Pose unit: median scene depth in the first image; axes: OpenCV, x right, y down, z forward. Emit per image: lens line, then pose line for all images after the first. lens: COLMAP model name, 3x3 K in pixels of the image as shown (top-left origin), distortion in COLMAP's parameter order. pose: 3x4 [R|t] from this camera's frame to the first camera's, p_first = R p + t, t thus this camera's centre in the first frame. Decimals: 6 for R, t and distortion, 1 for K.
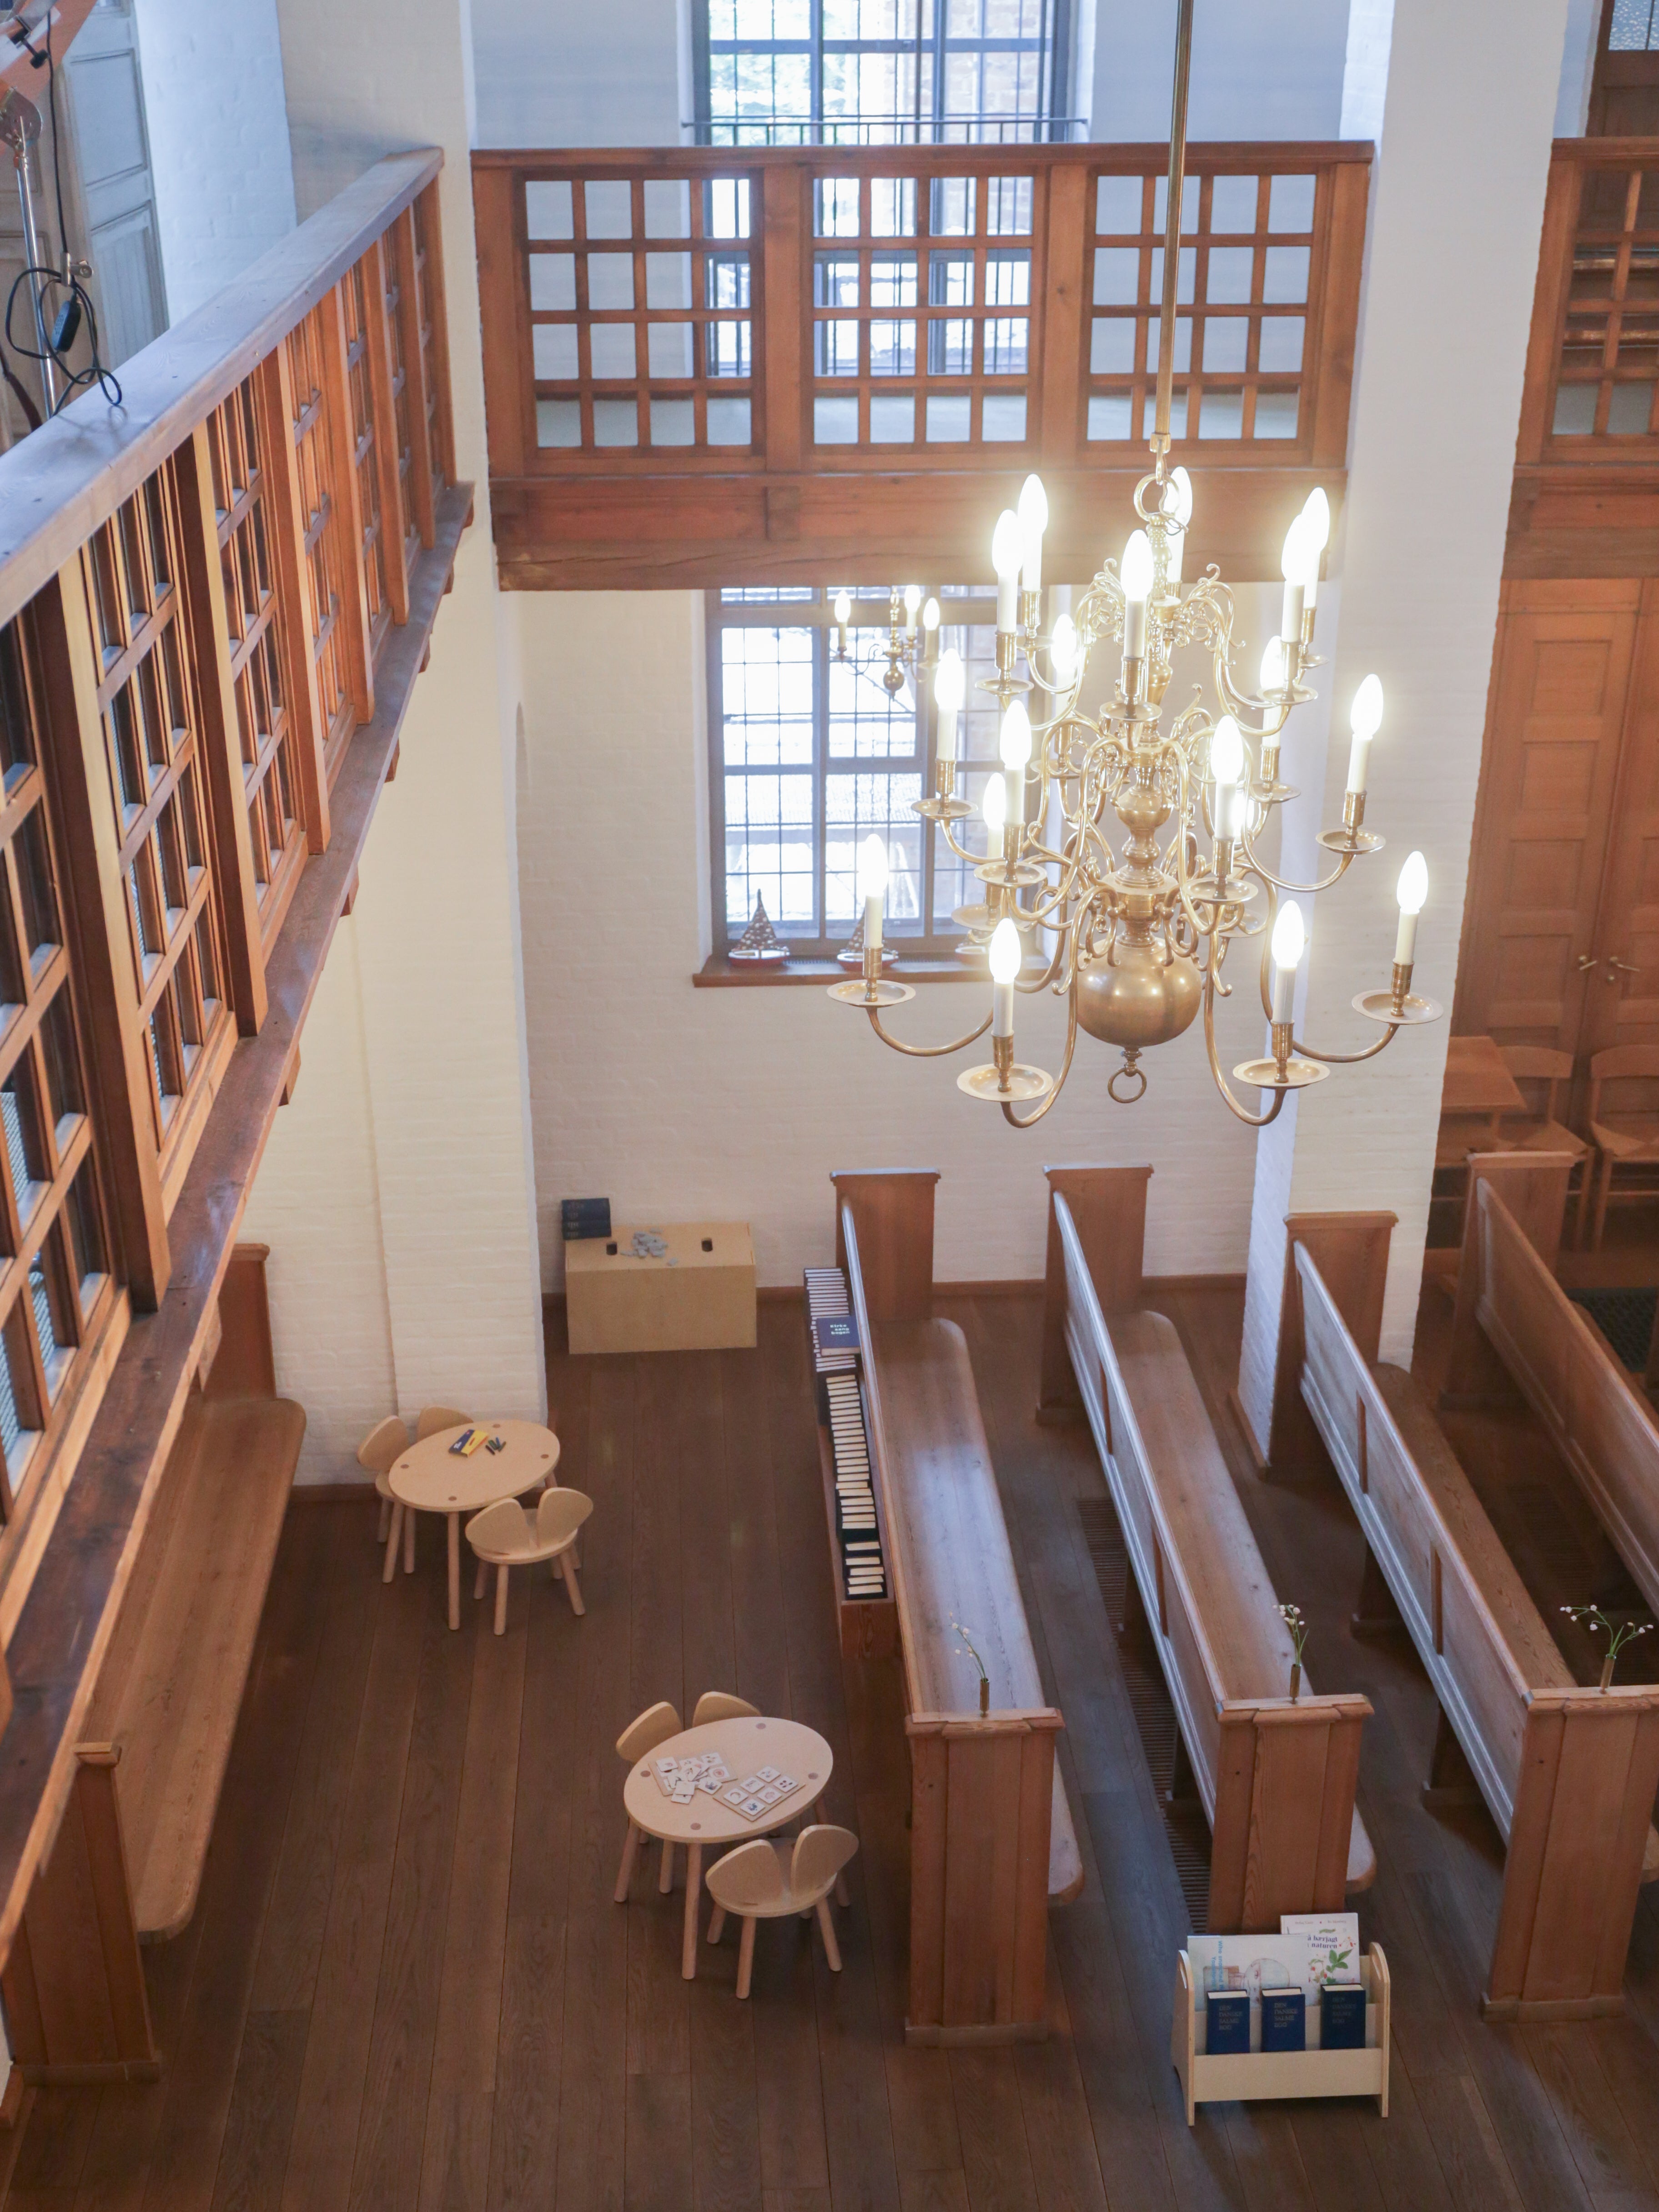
lens RADIAL K [[2550.3, 0, 769.0], [0, 2550.3, 1217.9], [0, 0, 1]] dist [0.033354, 0.003241]
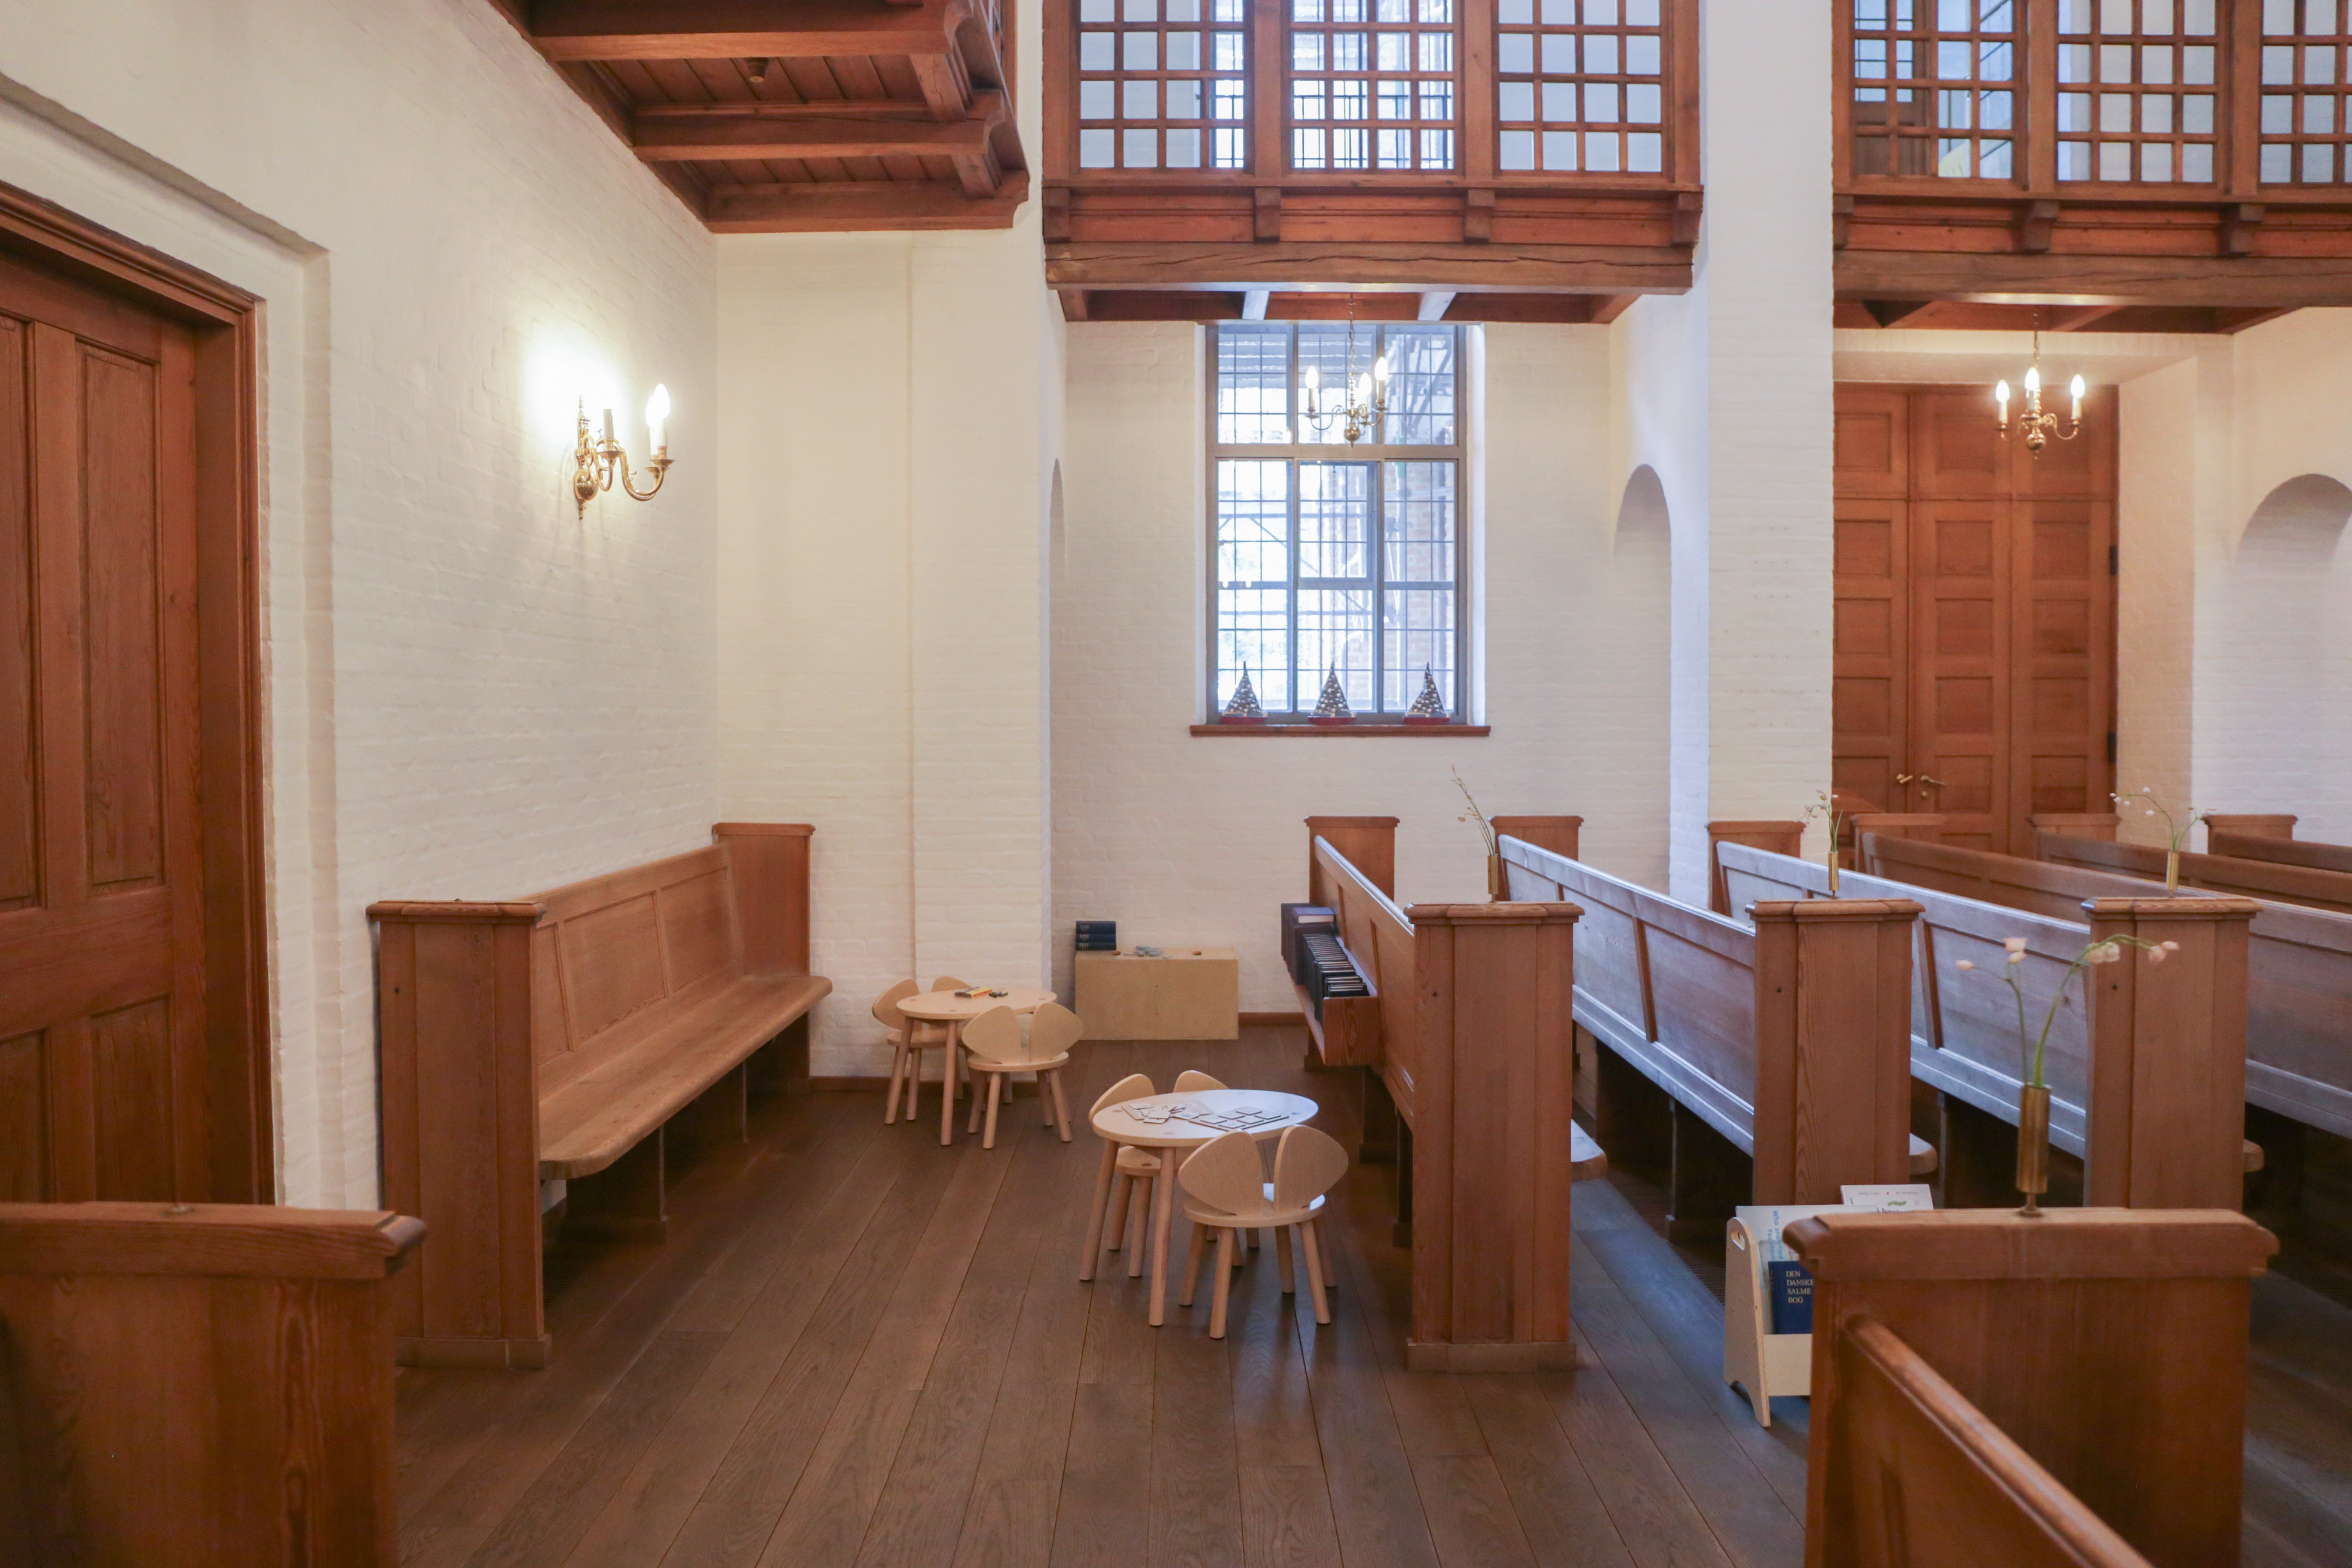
lens RADIAL K [[1725.6, 0, 1170.1], [0, 1725.6, 521.4], [0, 0, 1]] dist [-0.048865, -0.000329]
pose [[0.998838, 0.008595, -0.047418, -0.000870], [-0.028031, 0.904005, -0.426601, 0.242703], [0.039199, 0.427435, 0.903196, 0.284837]]
